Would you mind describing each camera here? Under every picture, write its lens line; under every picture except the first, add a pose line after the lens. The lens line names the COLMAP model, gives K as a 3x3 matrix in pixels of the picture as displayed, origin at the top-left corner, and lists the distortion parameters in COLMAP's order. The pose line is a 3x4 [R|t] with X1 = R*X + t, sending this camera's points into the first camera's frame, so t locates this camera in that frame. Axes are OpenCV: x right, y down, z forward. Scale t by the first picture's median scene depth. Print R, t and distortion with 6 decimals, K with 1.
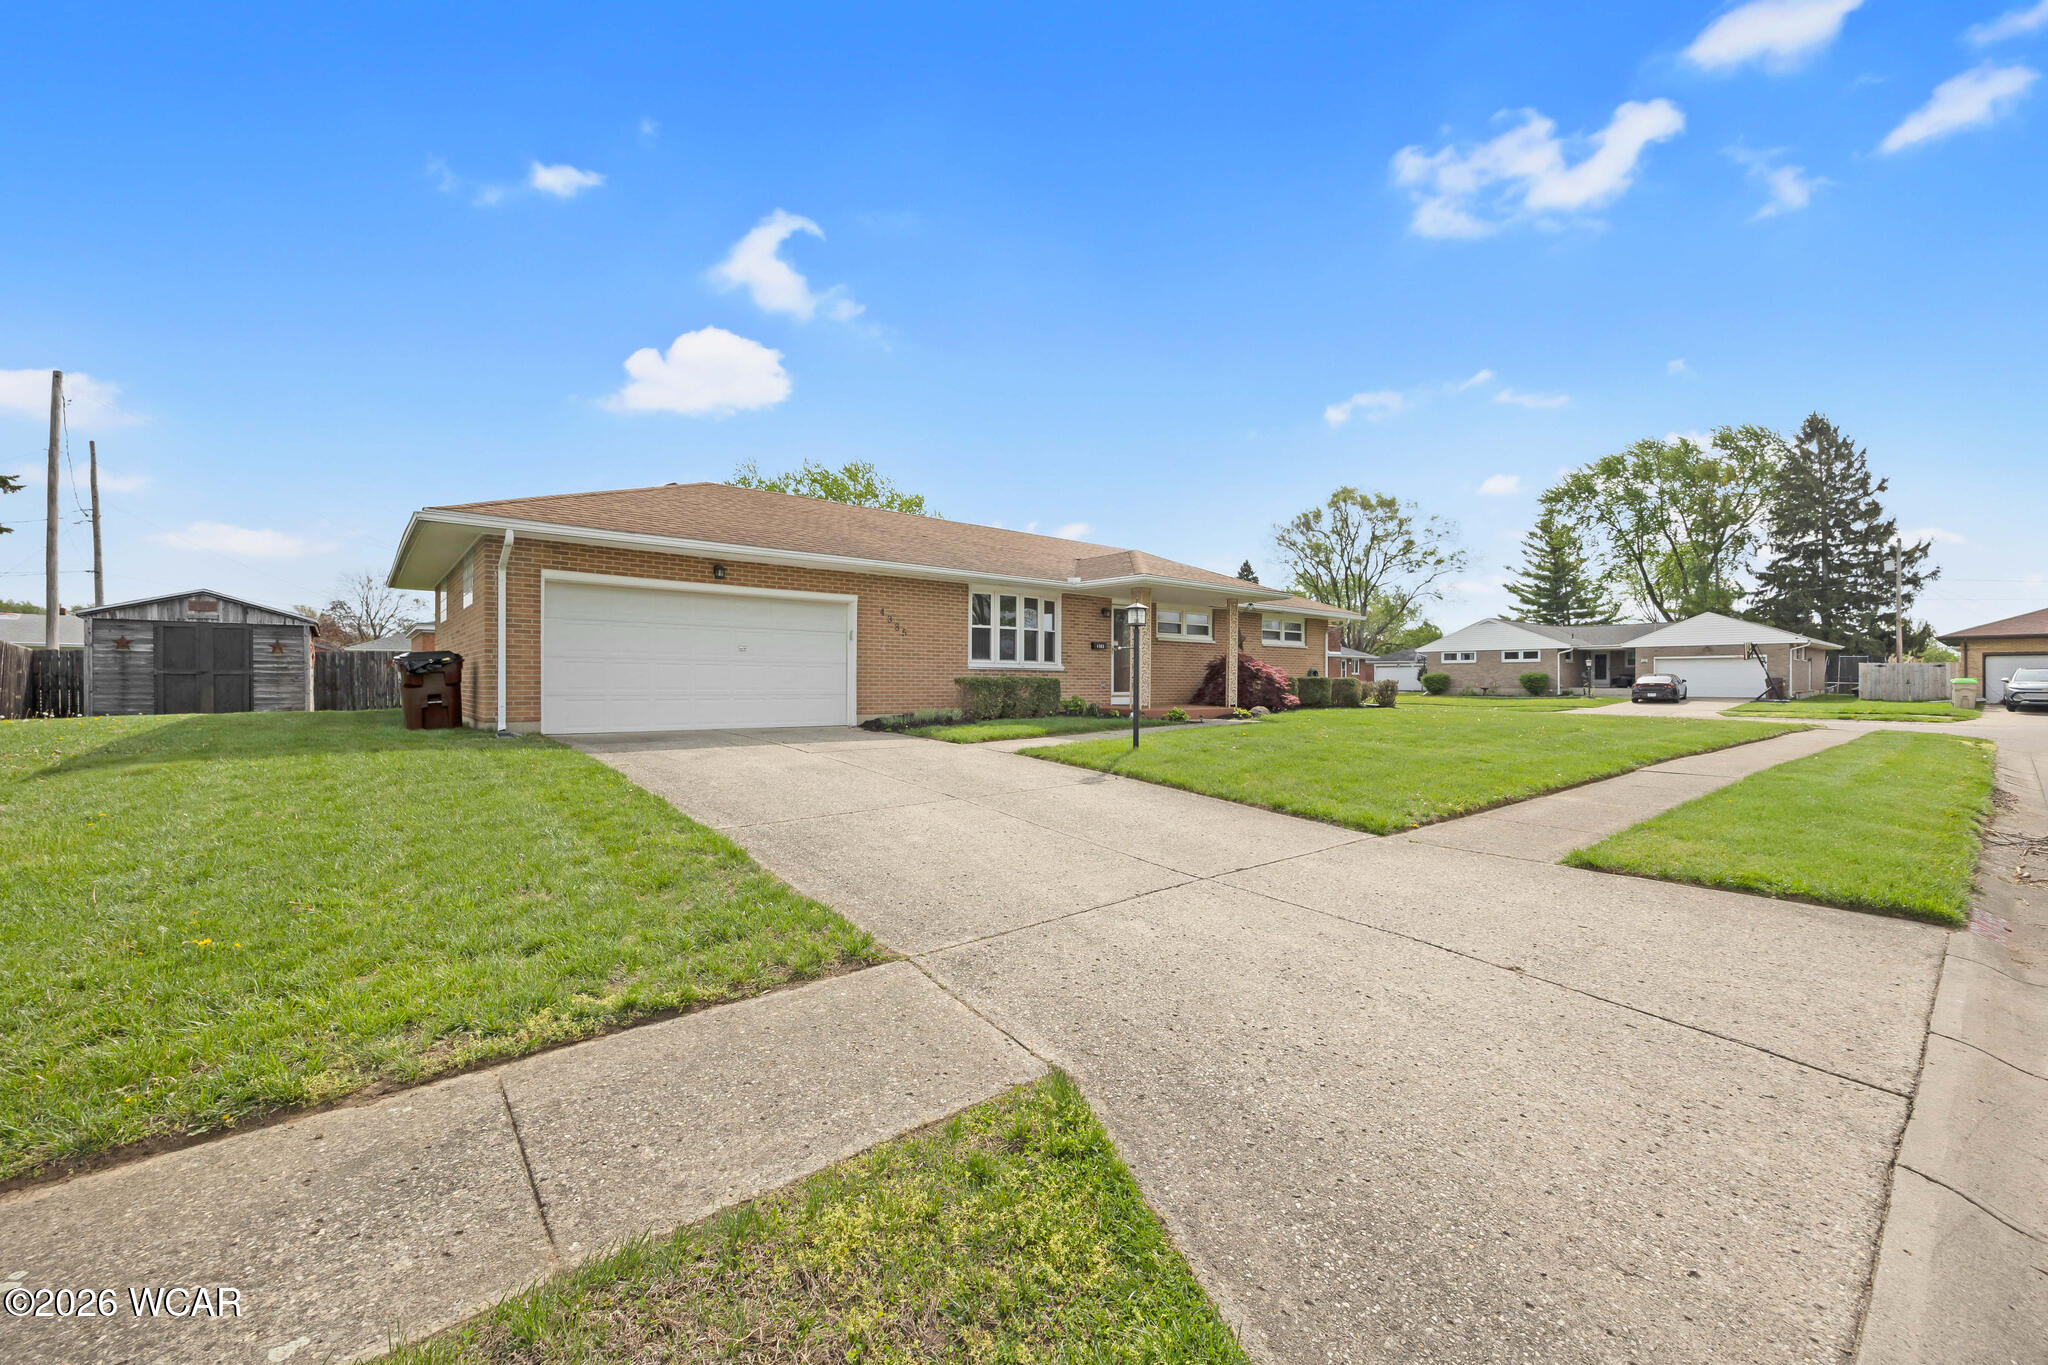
lens RADIAL K [[779.3, 0, 1024.0], [0, 779.3, 682.5], [0, 0, 1]] dist [0.000173, 0.000024]
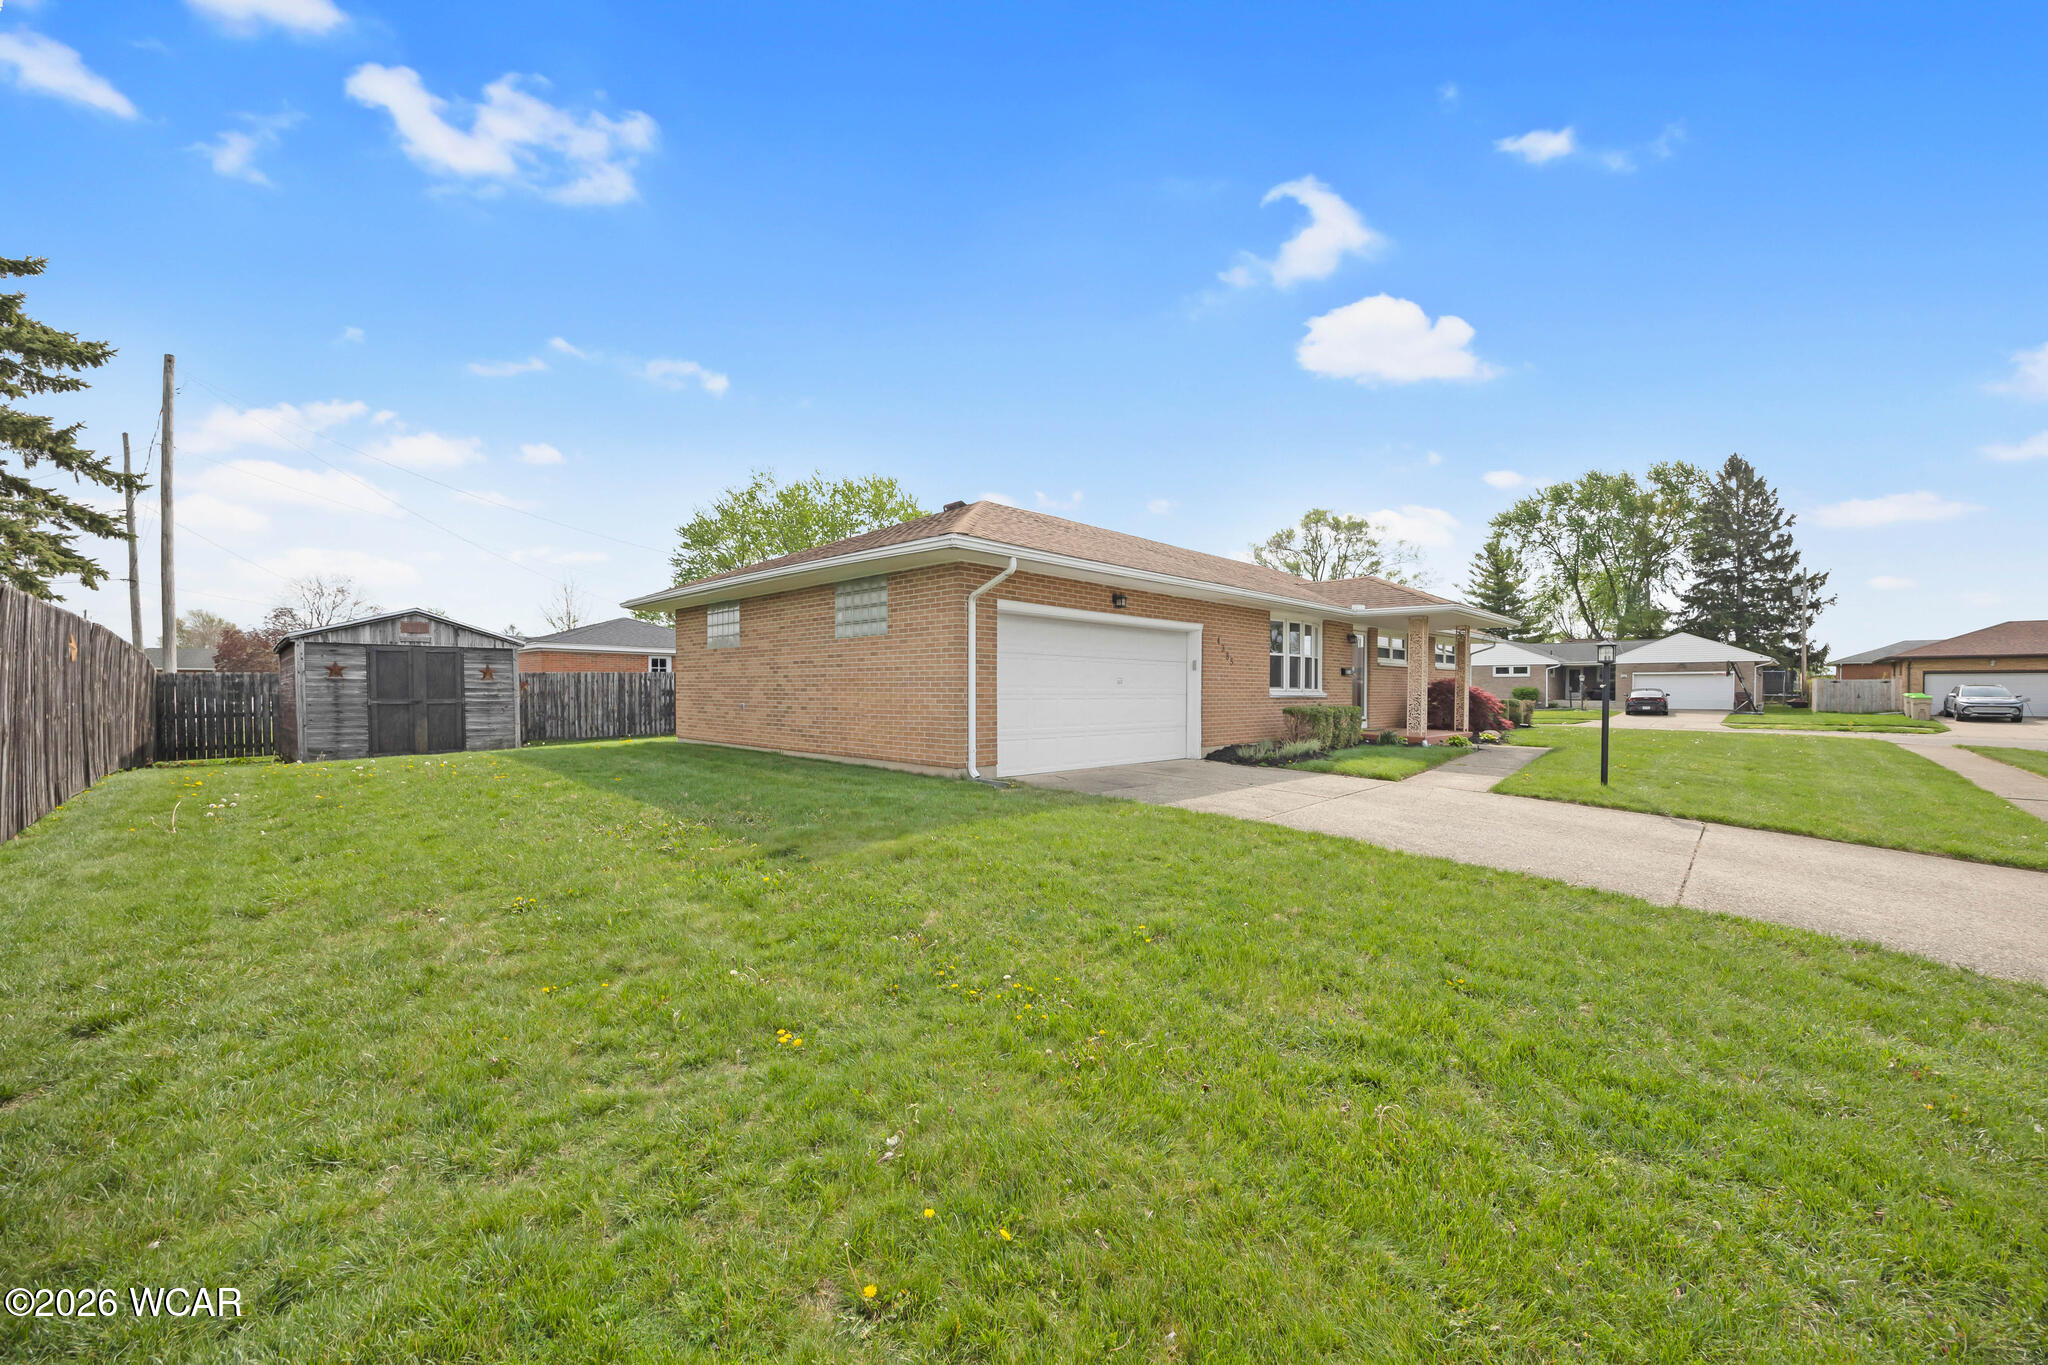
lens RADIAL K [[752.3, 0, 1031.1], [0, 752.3, 718.2], [0, 0, 1]] dist [-0.003966, -0.000209]
pose [[0.995023, -0.004921, 0.099519, -0.142540], [0.001265, 0.999323, 0.036764, -0.008122], [-0.099633, -0.036455, 0.994356, 0.024384]]
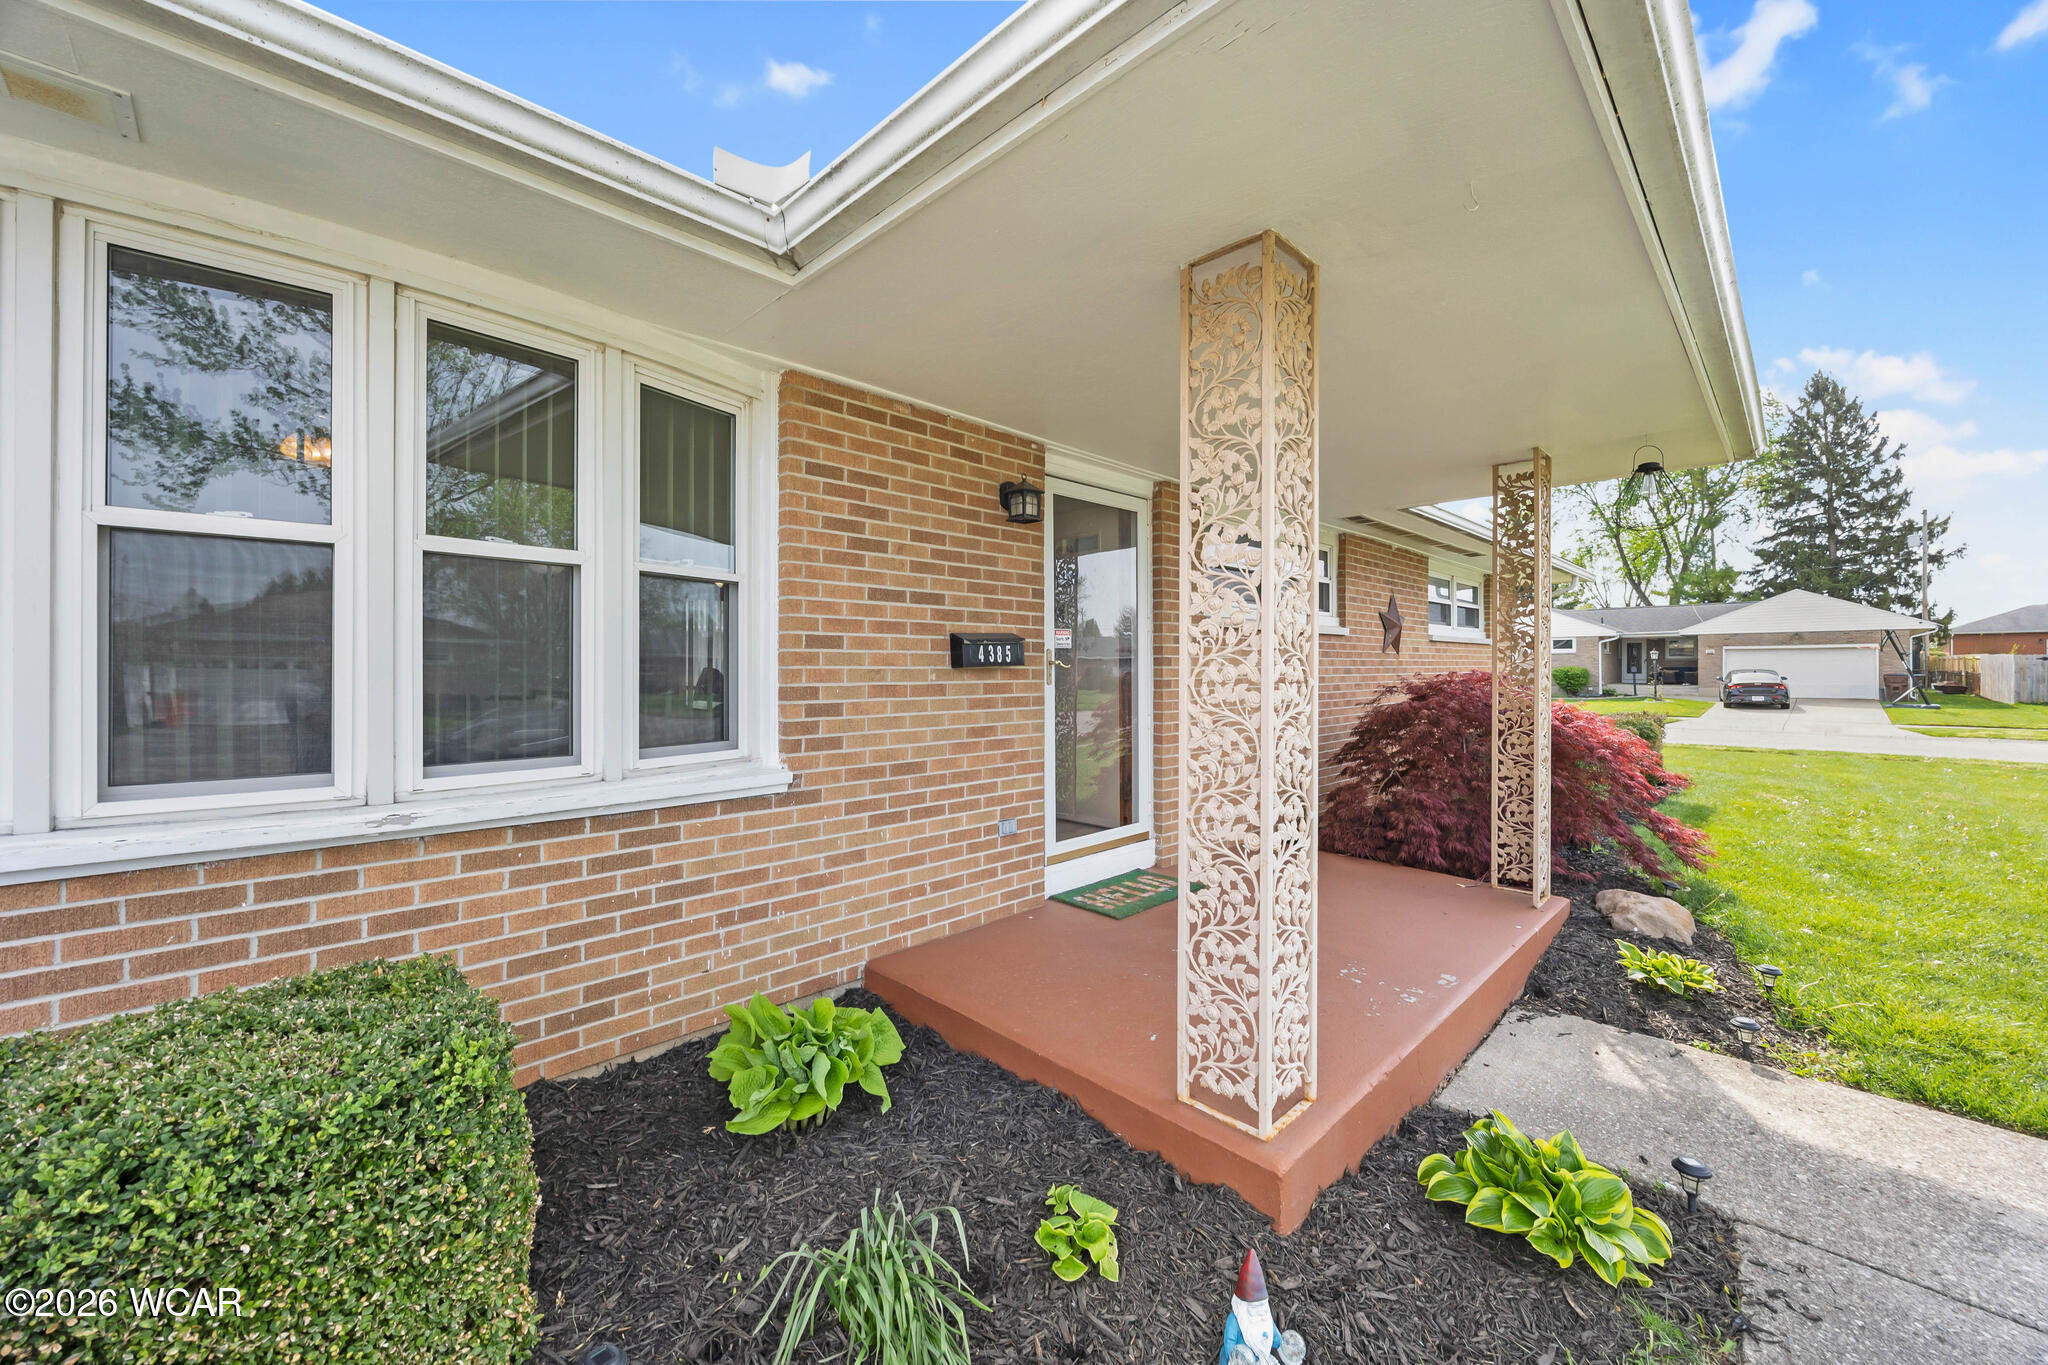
lens RADIAL K [[779.3, 0, 1024.0], [0, 779.3, 682.5], [0, 0, 1]] dist [0.000173, 0.000024]
pose [[0.995566, -0.008563, 0.093677, 0.029943], [0.006953, 0.999823, 0.017501, -0.014724], [-0.093810, -0.016772, 0.995449, 0.273627]]
